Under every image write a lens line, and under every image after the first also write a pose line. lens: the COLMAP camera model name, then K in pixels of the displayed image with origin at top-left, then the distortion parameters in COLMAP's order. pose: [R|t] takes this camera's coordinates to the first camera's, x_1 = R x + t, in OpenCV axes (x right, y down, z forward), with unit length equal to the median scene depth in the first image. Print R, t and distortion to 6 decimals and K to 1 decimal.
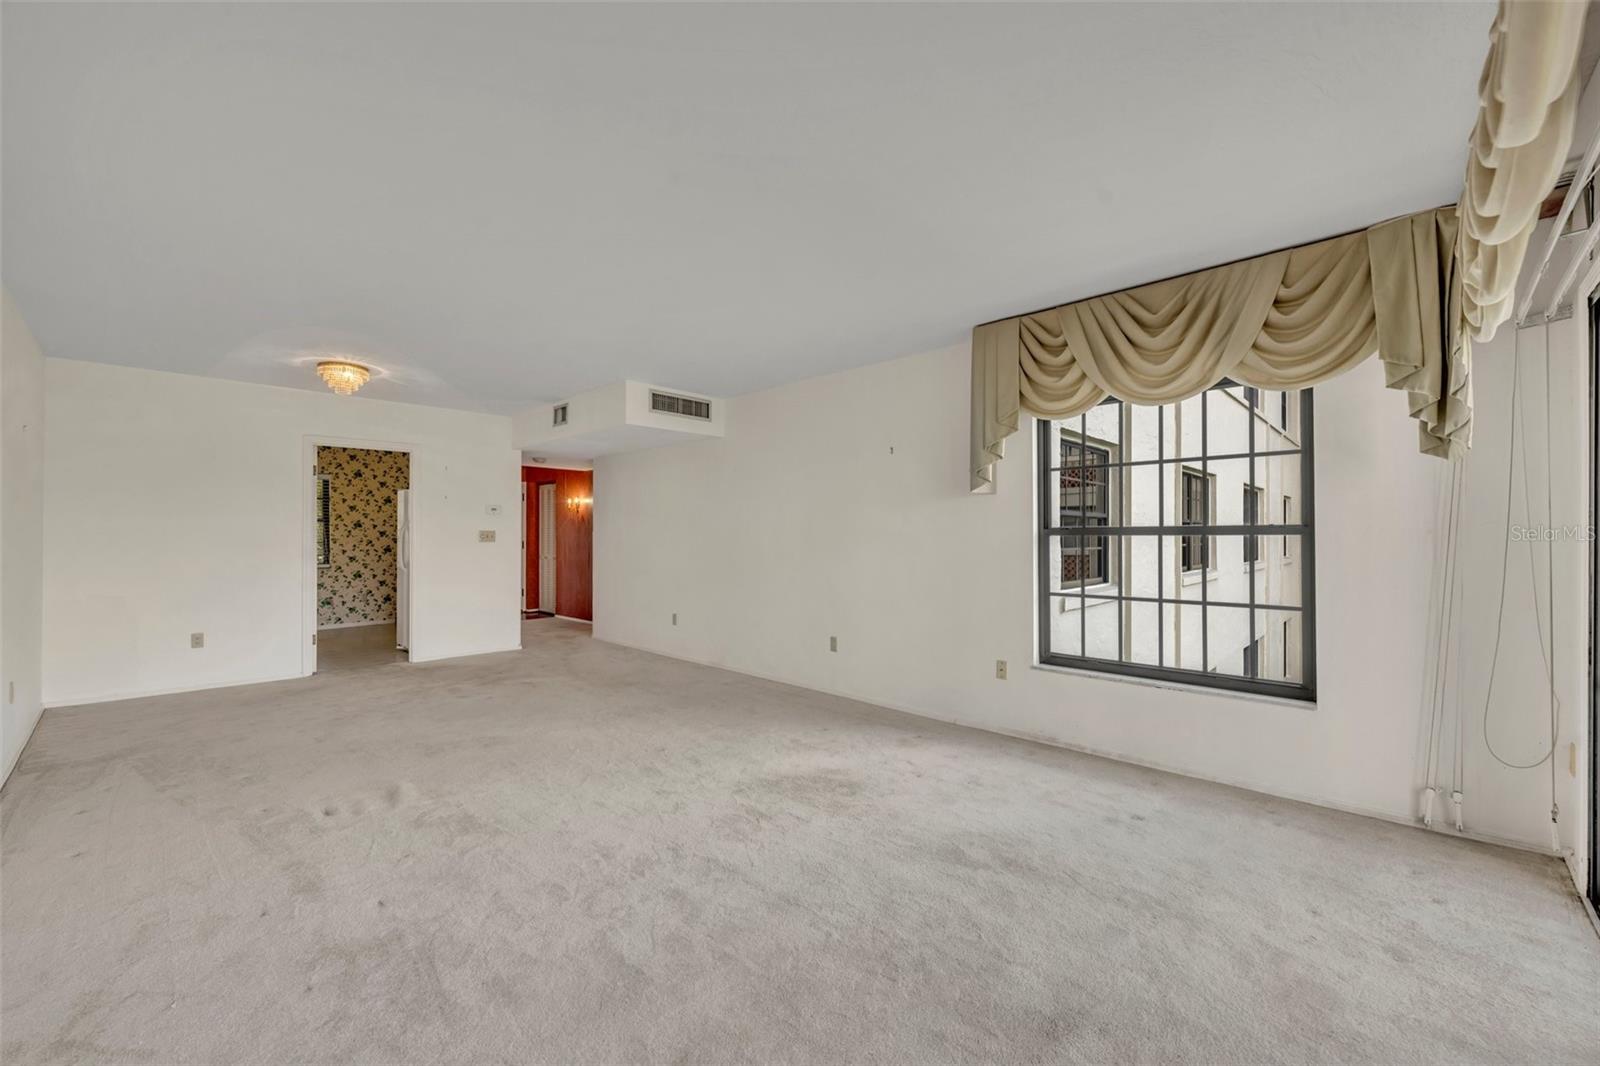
lens RADIAL K [[645.9, 0, 797.7], [0, 645.9, 529.9], [0, 0, 1]] dist [0.001669, 0.000108]
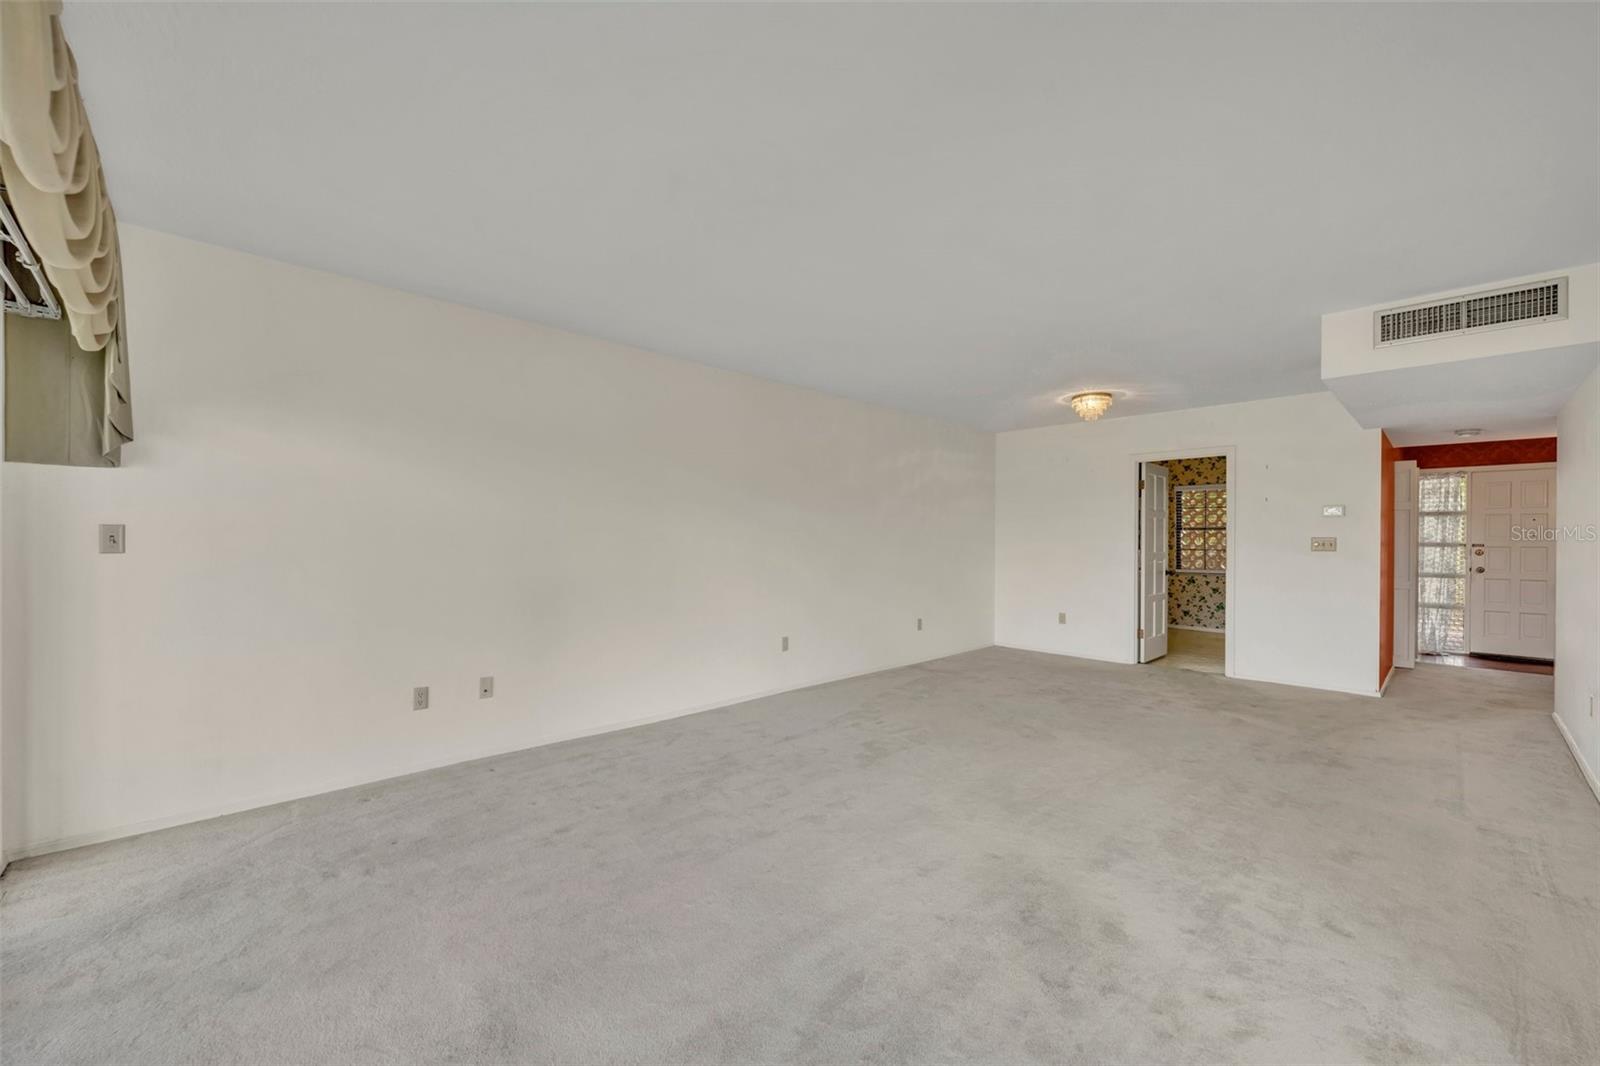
lens RADIAL K [[645.9, 0, 801.7], [0, 645.9, 538.8], [0, 0, 1]] dist [0.001669, 0.000108]
pose [[-0.031419, -0.002189, -0.999504, 0.460406], [-0.001256, 0.999997, -0.002151, 0.007254], [0.999505, 0.001188, -0.031422, 0.502371]]
